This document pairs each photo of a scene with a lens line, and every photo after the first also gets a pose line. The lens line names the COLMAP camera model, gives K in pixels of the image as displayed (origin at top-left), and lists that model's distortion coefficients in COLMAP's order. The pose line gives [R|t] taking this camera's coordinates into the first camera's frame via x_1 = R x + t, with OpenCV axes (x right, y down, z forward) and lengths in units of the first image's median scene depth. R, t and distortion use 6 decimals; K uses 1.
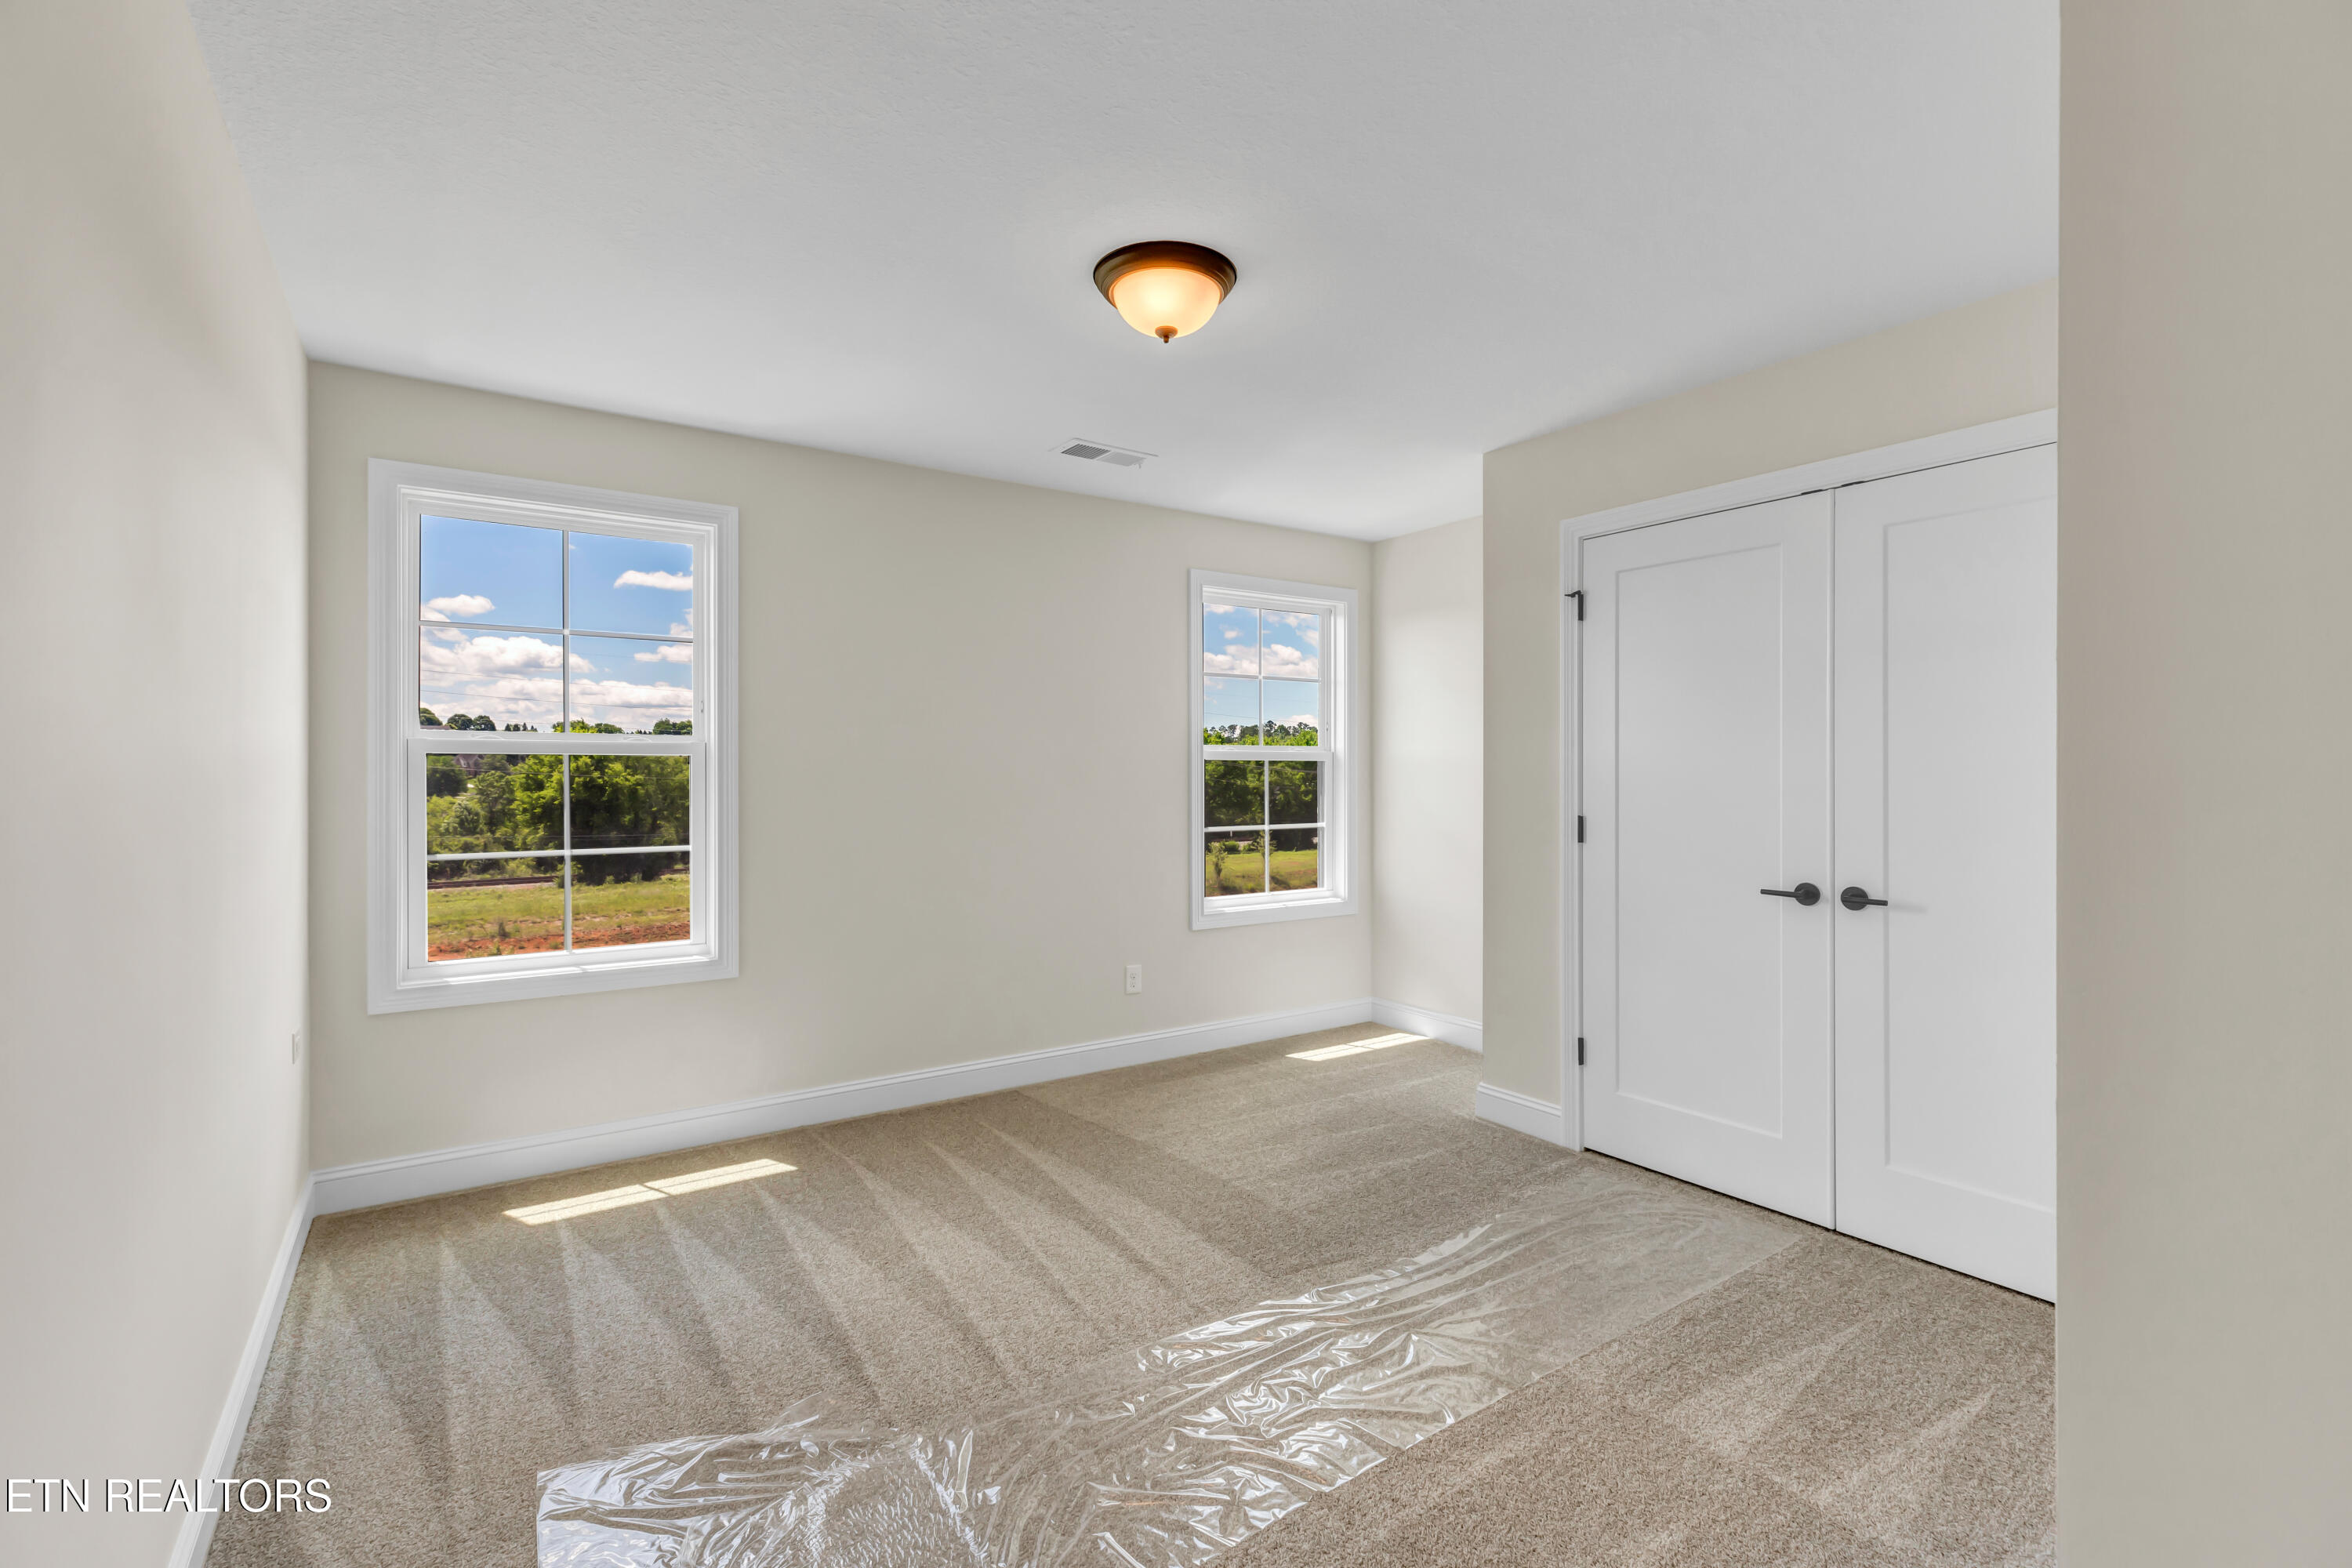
lens RADIAL K [[1059.5, 0, 1176.0], [0, 1059.5, 784.0], [0, 0, 1]] dist [0.002442, 0.000230]
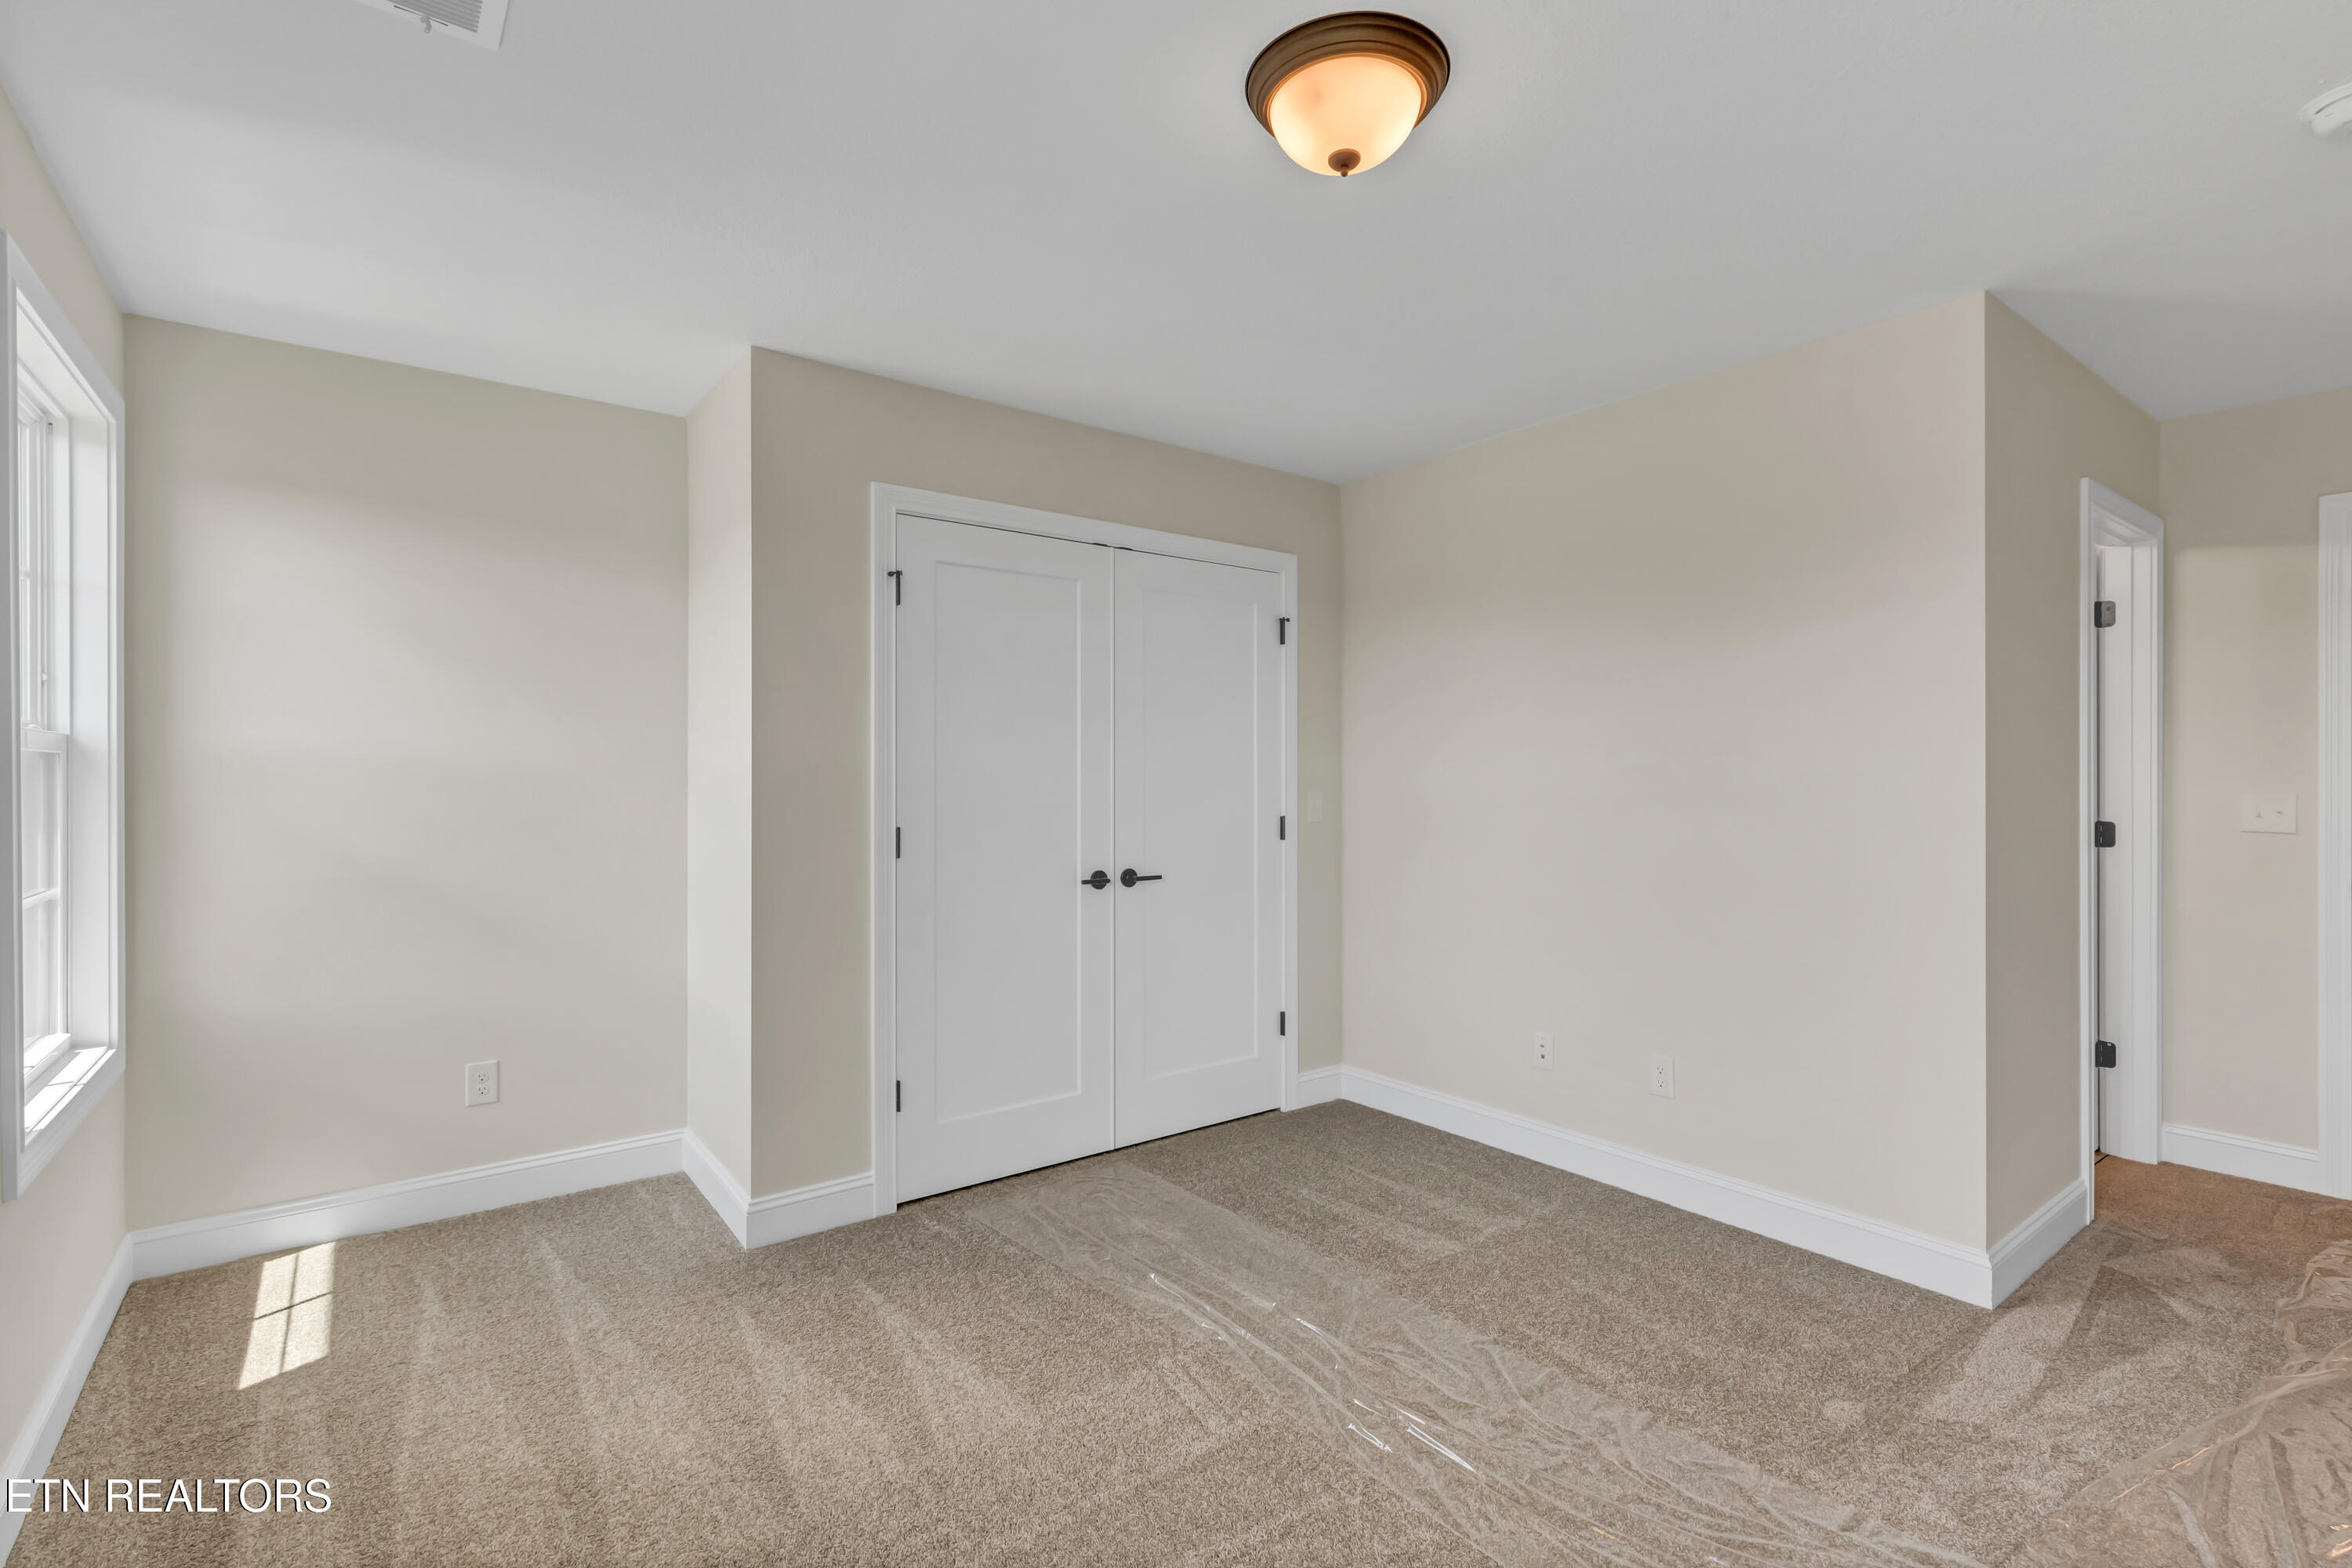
lens RADIAL K [[1059.5, 0, 1176.0], [0, 1059.5, 784.0], [0, 0, 1]] dist [0.002442, 0.000230]
pose [[-0.040862, -0.007218, 0.999139, -0.551783], [0.010402, 0.999917, 0.007649, -0.011349], [-0.999111, 0.010705, -0.040783, 0.882474]]
